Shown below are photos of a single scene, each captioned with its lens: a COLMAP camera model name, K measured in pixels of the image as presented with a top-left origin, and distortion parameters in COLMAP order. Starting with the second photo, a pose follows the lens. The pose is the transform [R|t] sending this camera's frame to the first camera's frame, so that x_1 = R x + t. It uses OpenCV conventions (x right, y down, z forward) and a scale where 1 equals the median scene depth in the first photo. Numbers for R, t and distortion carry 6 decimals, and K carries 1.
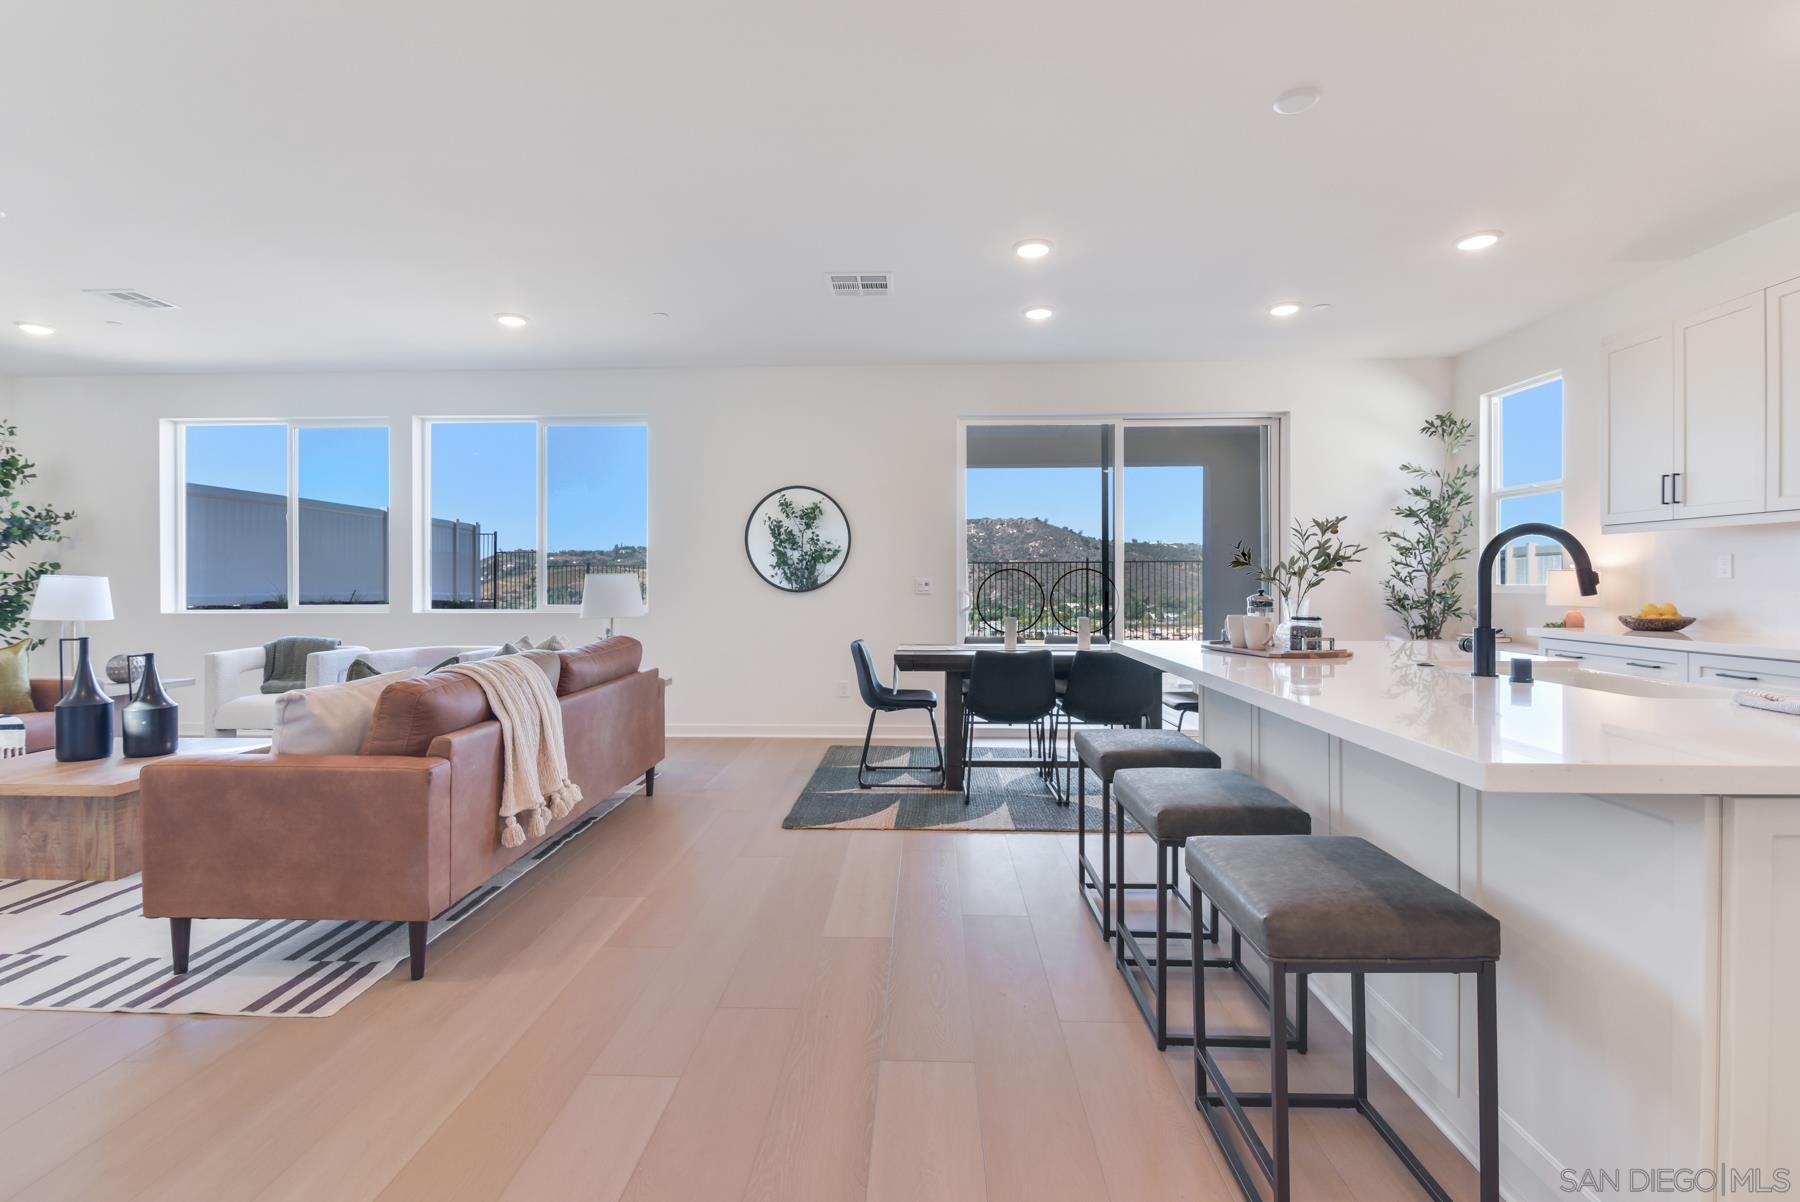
lens RADIAL K [[824.0, 0, 887.0], [0, 824.0, 583.3], [0, 0, 1]] dist [0.005034, -0.003432]
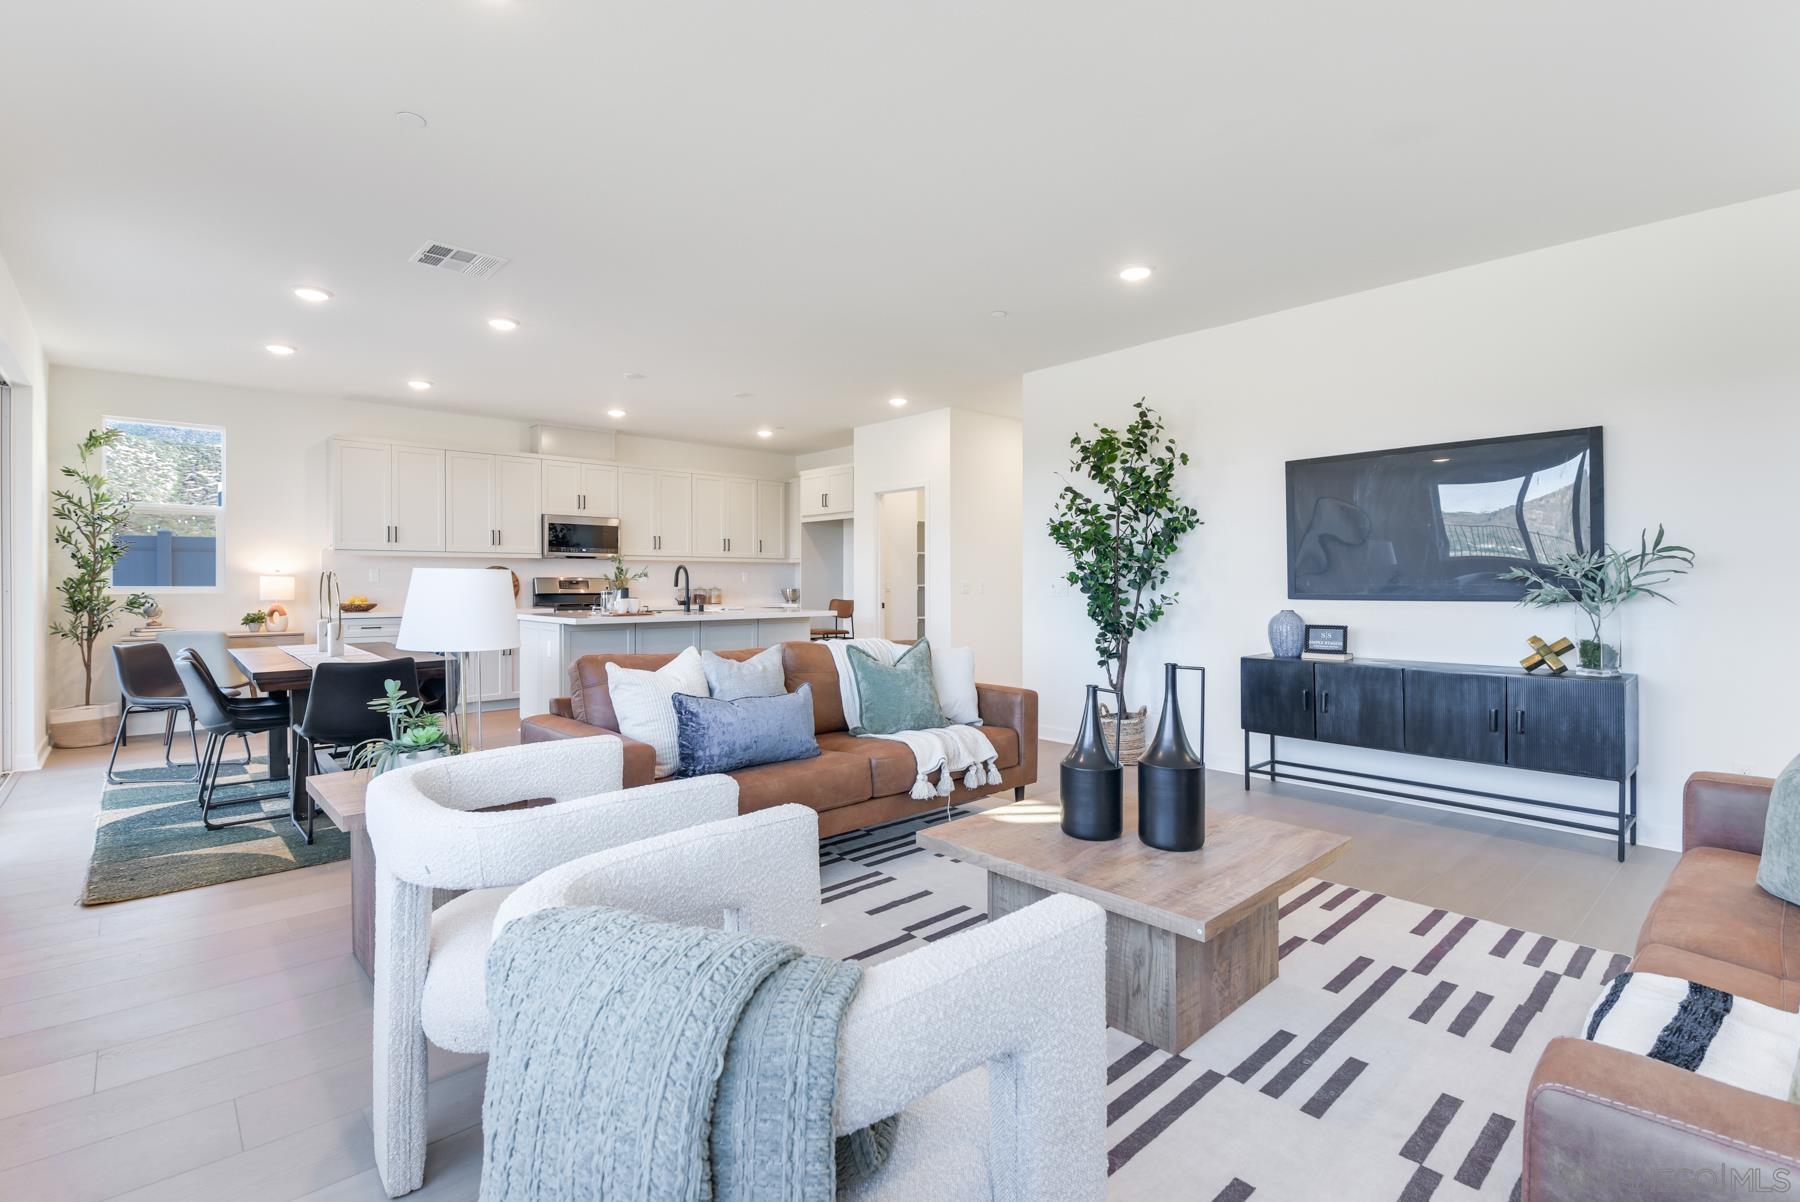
lens RADIAL K [[824.0, 0, 886.8], [0, 824.0, 585.1], [0, 0, 1]] dist [0.005034, -0.003432]
pose [[-0.696929, -0.001240, 0.717139, -1.245859], [0.002738, 0.999987, 0.004390, -0.002280], [-0.717135, 0.005023, -0.696916, 1.573585]]
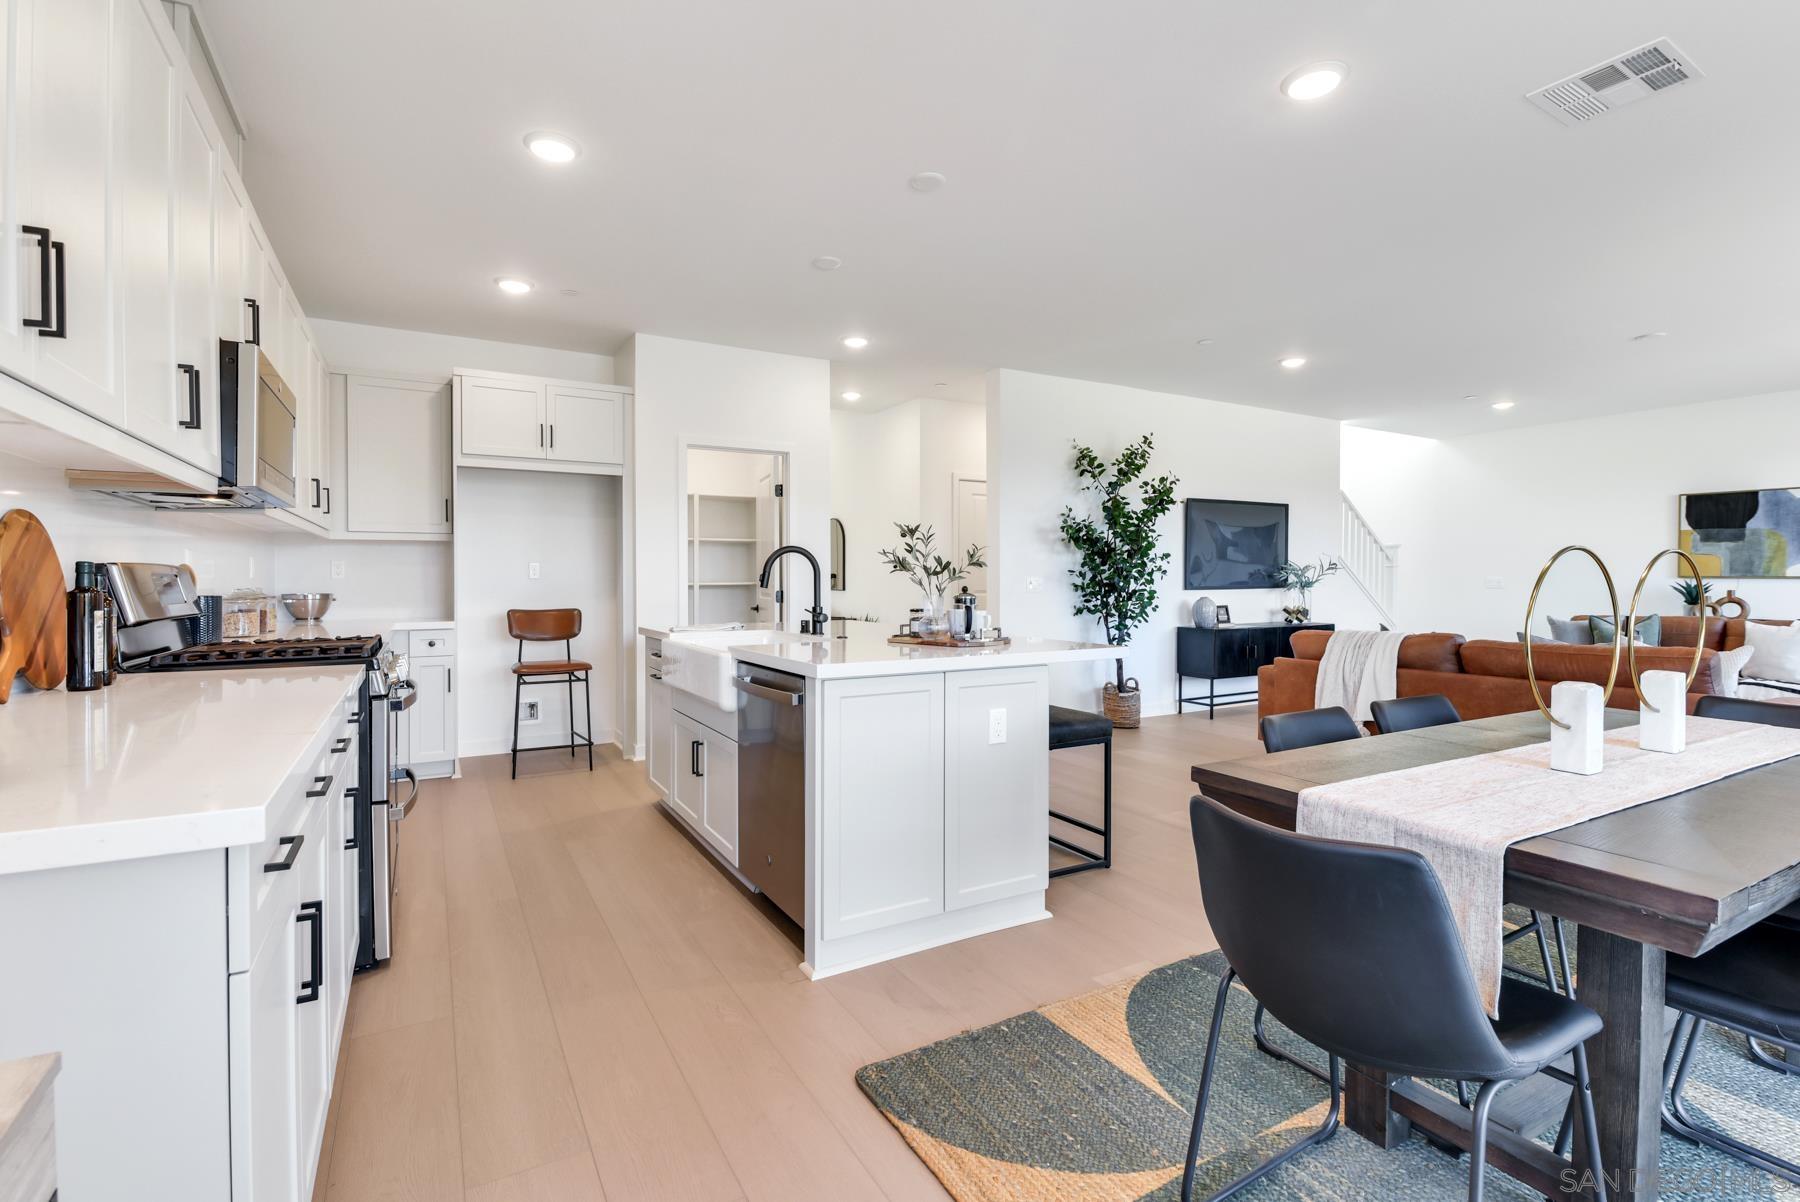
lens RADIAL K [[824.0, 0, 899.6], [0, 824.0, 586.9], [0, 0, 1]] dist [0.005034, -0.003432]
pose [[-0.844114, 0.007598, -0.536110, 0.877828], [0.000547, 0.999911, 0.013310, -0.006111], [0.536164, 0.010942, -0.844043, 1.496229]]
